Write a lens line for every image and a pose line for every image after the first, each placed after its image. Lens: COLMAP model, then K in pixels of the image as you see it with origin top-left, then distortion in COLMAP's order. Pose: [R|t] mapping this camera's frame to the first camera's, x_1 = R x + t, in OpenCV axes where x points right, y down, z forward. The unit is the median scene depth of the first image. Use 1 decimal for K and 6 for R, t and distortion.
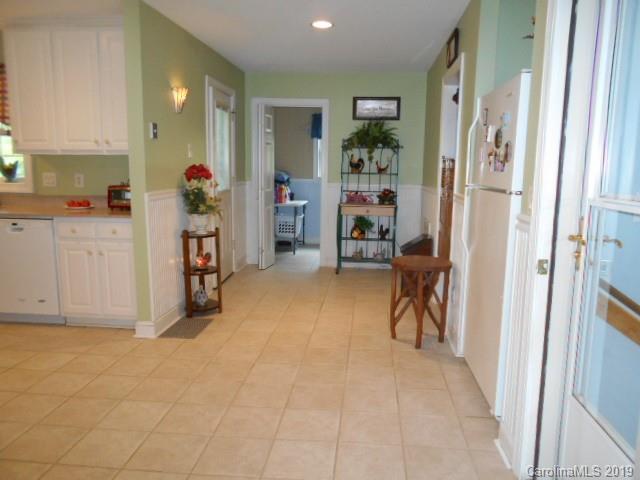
lens RADIAL K [[487.1, 0, 316.4], [0, 487.1, 243.3], [0, 0, 1]] dist [-0.022106, 0.010263]
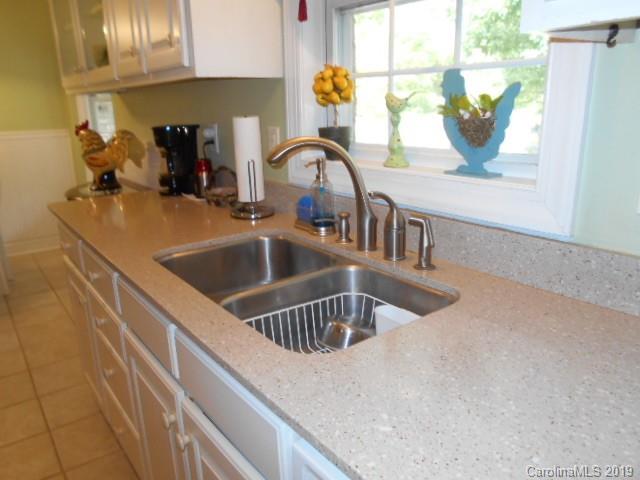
lens RADIAL K [[487.1, 0, 316.4], [0, 487.1, 243.3], [0, 0, 1]] dist [-0.022106, 0.010263]
pose [[0.674807, 0.178054, -0.716193, -0.528117], [-0.082924, 0.982607, 0.166156, -0.133116], [0.733321, -0.052734, 0.677835, 0.808058]]
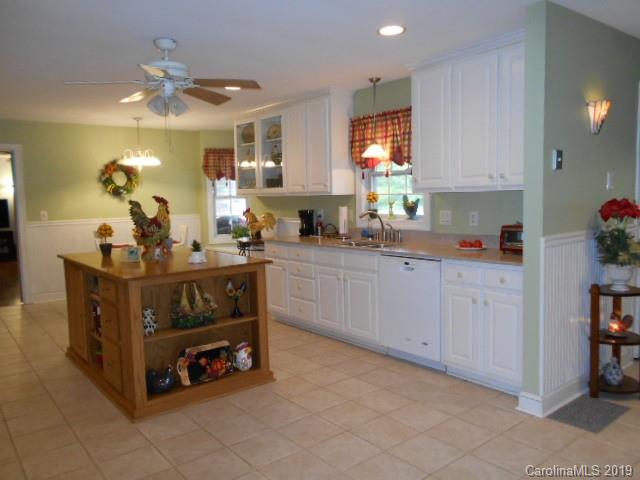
lens RADIAL K [[487.1, 0, 316.4], [0, 487.1, 243.3], [0, 0, 1]] dist [-0.022106, 0.010263]
pose [[0.692127, 0.041414, -0.720587, -0.027161], [-0.085783, 0.995996, -0.025152, -0.035215], [0.716660, 0.079222, 0.692909, 0.151875]]
